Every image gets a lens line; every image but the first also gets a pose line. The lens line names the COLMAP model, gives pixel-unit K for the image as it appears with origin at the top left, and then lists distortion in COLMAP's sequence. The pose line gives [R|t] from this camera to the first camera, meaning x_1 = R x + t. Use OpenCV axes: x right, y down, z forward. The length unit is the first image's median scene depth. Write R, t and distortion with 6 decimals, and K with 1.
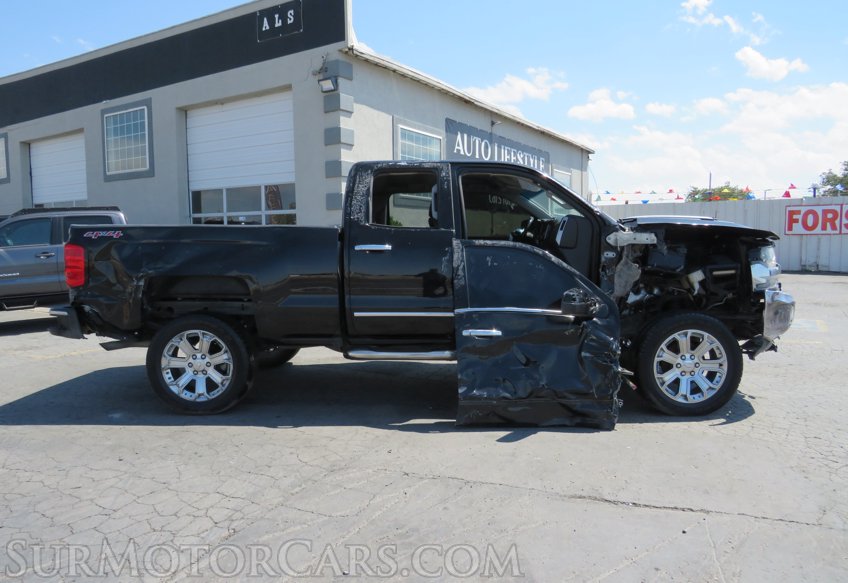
lens RADIAL K [[612.0, 0, 464.8], [0, 612.0, 294.4], [0, 0, 1]] dist [-0.038946, -0.002379]
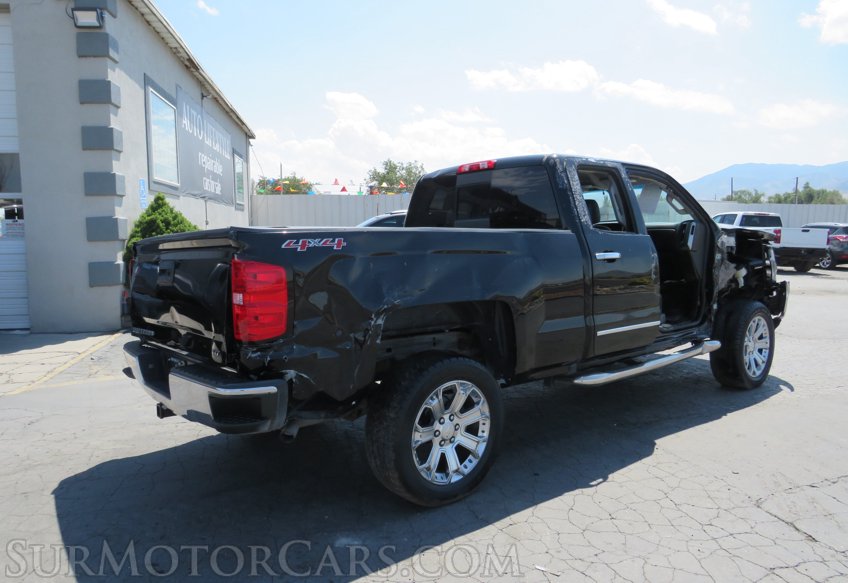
lens RADIAL K [[623.4, 0, 424.0], [0, 623.4, 291.5], [0, 0, 1]] dist [-0.002000, -0.002770]
pose [[0.769796, -0.062397, 0.635233, -0.900312], [0.056662, 0.997962, 0.029362, -0.065099], [-0.635771, 0.013391, 0.771762, 0.464958]]
